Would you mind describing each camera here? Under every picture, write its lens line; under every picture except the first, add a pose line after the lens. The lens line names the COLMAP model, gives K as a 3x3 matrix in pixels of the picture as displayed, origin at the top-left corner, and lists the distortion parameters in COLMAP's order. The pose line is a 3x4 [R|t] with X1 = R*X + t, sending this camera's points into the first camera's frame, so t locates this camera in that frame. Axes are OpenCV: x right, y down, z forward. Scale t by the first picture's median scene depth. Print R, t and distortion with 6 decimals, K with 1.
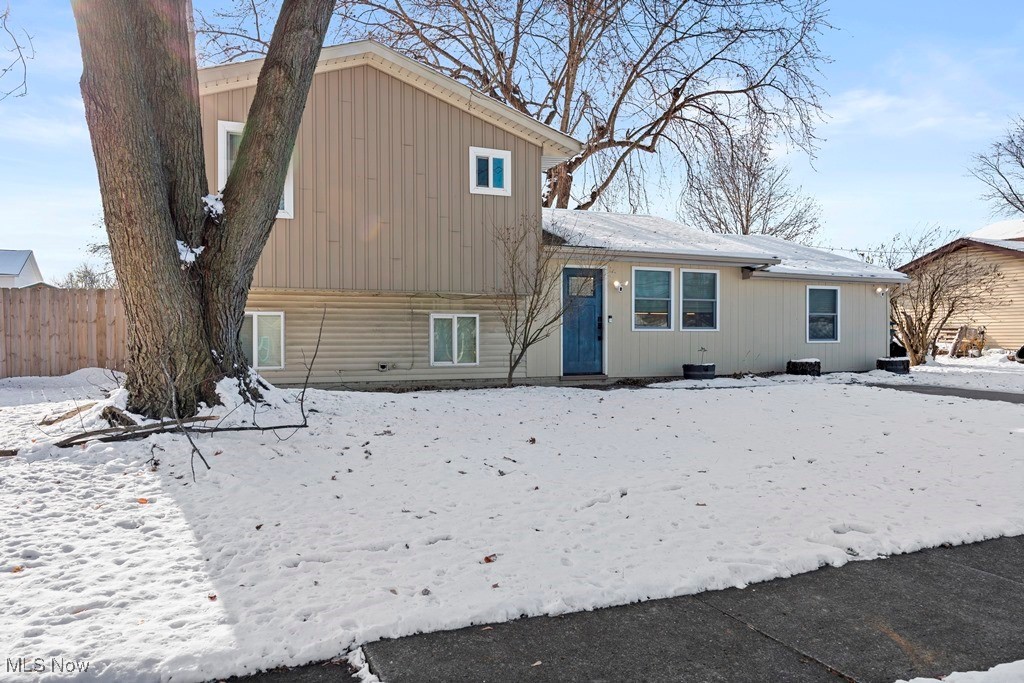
lens RADIAL K [[749.8, 0, 512.0], [0, 749.8, 341.5], [0, 0, 1]] dist [-0.009958, -0.000750]
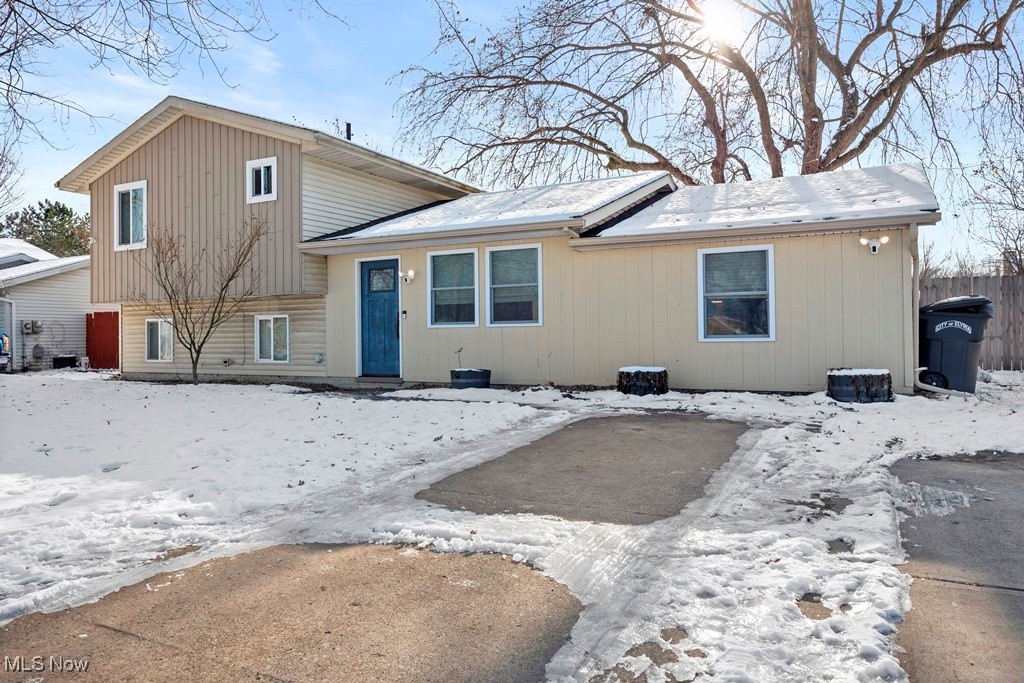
lens RADIAL K [[719.7, 0, 492.9], [0, 719.7, 314.0], [0, 0, 1]] dist [-0.000374, 0.000342]
pose [[0.612684, -0.029310, -0.789785, 0.861071], [0.004037, 0.999415, -0.033958, -0.001535], [0.790318, 0.017617, 0.612444, 0.565870]]
